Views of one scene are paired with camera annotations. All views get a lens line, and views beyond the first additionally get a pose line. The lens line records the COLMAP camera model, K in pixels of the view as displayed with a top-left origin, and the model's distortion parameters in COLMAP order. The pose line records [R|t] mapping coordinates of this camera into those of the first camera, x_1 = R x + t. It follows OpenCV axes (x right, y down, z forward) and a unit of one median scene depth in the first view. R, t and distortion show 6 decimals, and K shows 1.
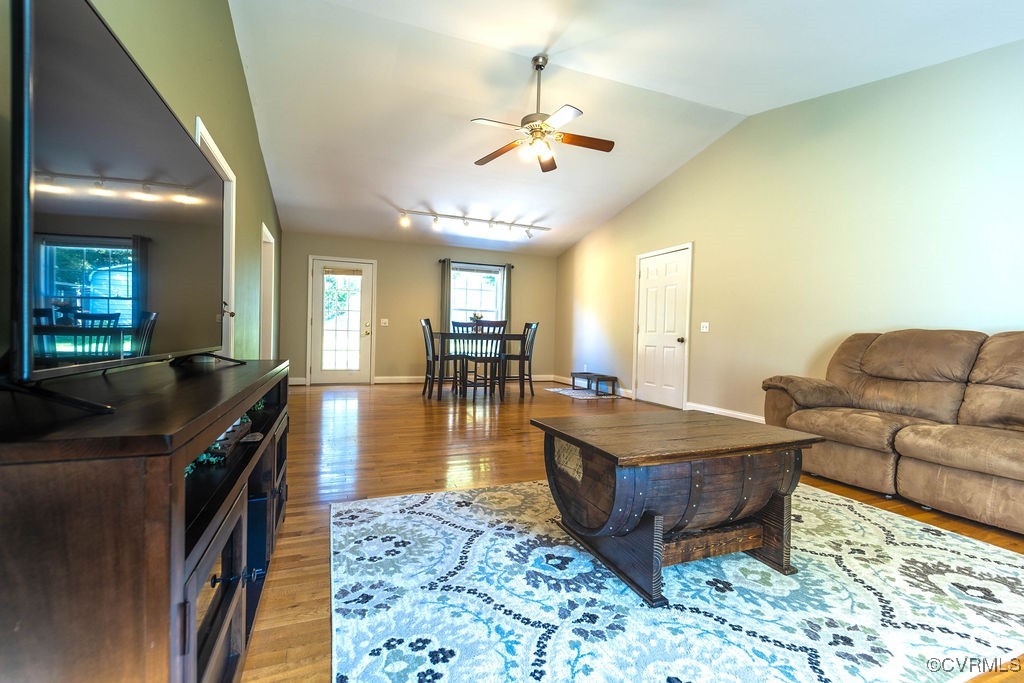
lens RADIAL K [[430.4, 0, 506.6], [0, 430.4, 342.5], [0, 0, 1]] dist [-0.002732, 0.000356]
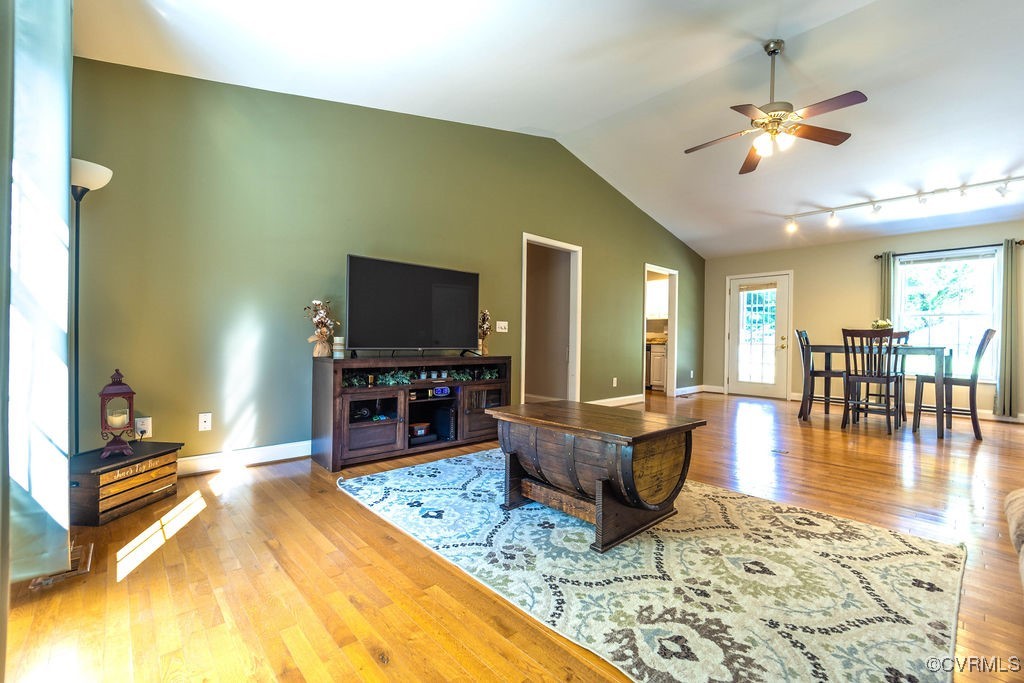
lens RADIAL K [[430.4, 0, 511.2], [0, 430.4, 339.8], [0, 0, 1]] dist [-0.002732, 0.000356]
pose [[0.370449, -0.019295, -0.928652, 1.593449], [-0.024654, 0.999228, -0.030597, 0.032971], [0.928526, 0.034229, 0.369687, 0.361630]]
